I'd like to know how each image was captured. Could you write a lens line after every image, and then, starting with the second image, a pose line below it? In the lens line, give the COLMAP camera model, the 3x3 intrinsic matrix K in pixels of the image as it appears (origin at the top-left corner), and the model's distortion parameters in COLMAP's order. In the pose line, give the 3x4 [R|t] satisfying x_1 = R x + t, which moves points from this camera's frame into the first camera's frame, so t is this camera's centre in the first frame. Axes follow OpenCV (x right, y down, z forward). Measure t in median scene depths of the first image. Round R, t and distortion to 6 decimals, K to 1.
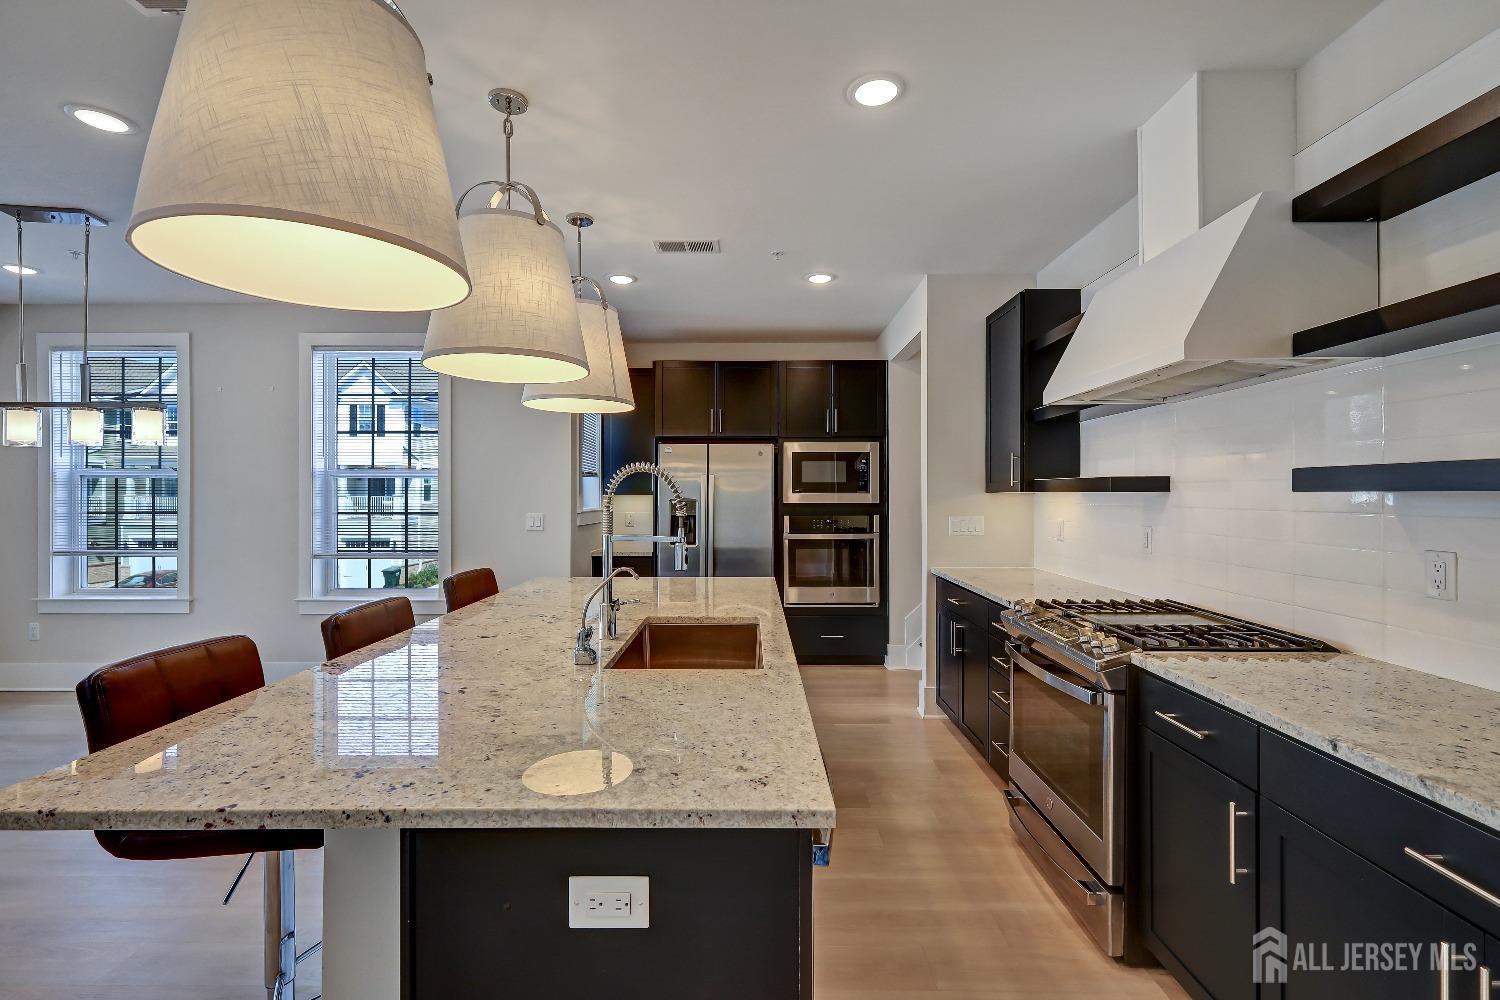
lens RADIAL K [[658.1, 0, 747.6], [0, 658.1, 503.9], [0, 0, 1]] dist [-0.001903, -0.000362]
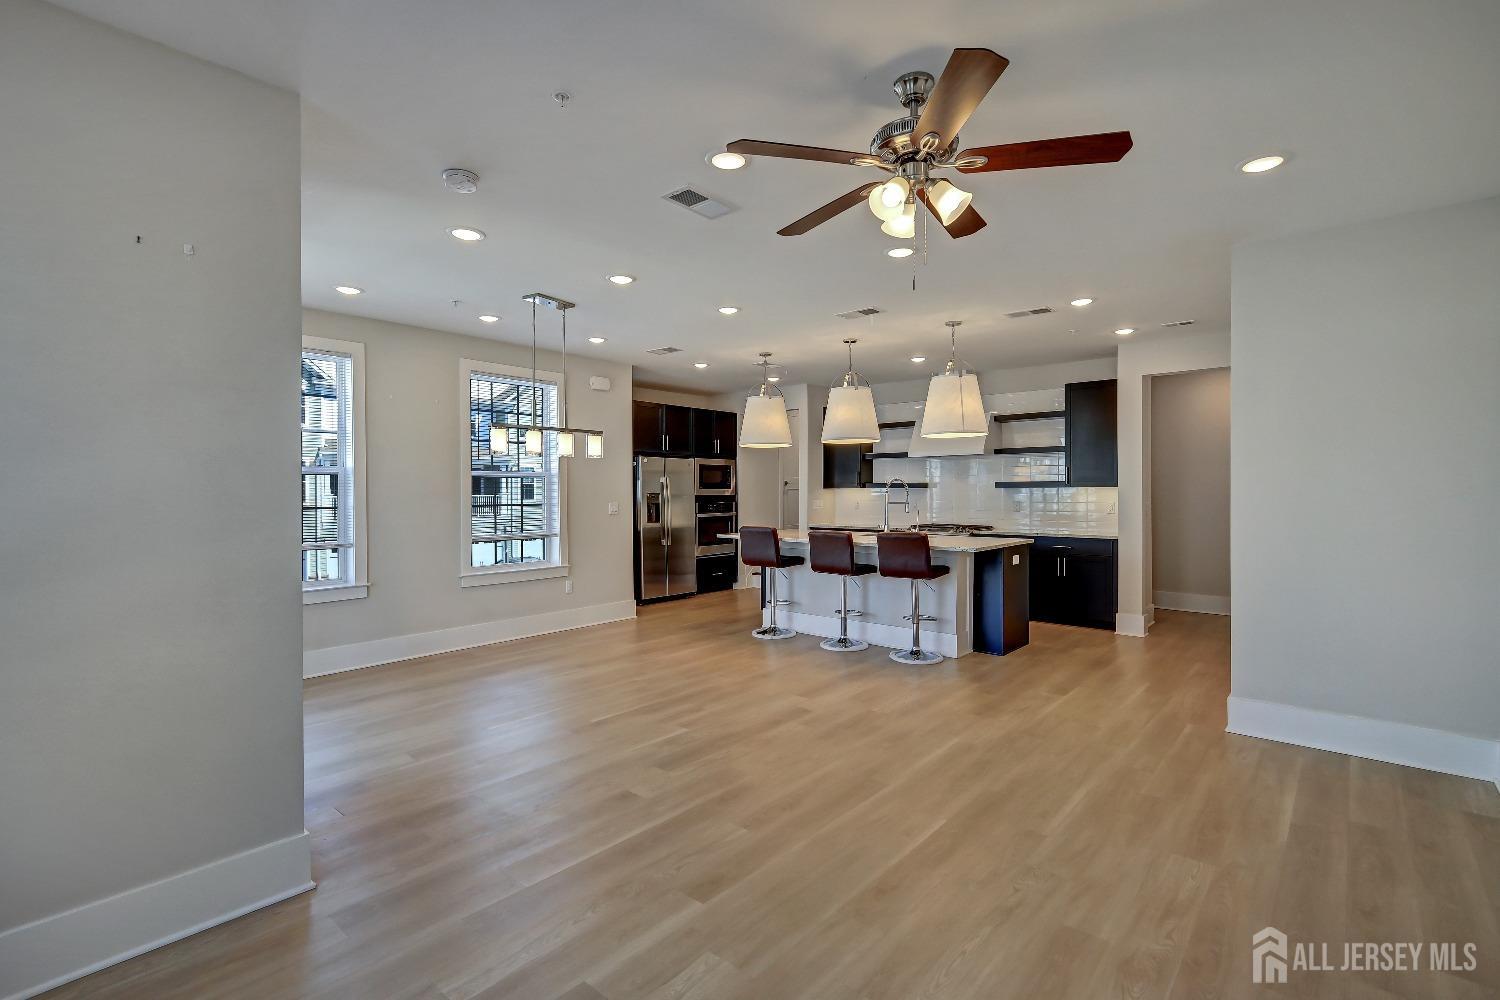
lens RADIAL K [[705.8, 0, 746.8], [0, 705.8, 489.7], [0, 0, 1]] dist [0.002789, 0.000153]
pose [[0.617964, -0.004263, 0.786195, -1.683204], [0.017005, 0.999824, -0.007945, 0.001440], [-0.786023, 0.018279, 0.617927, -0.246691]]
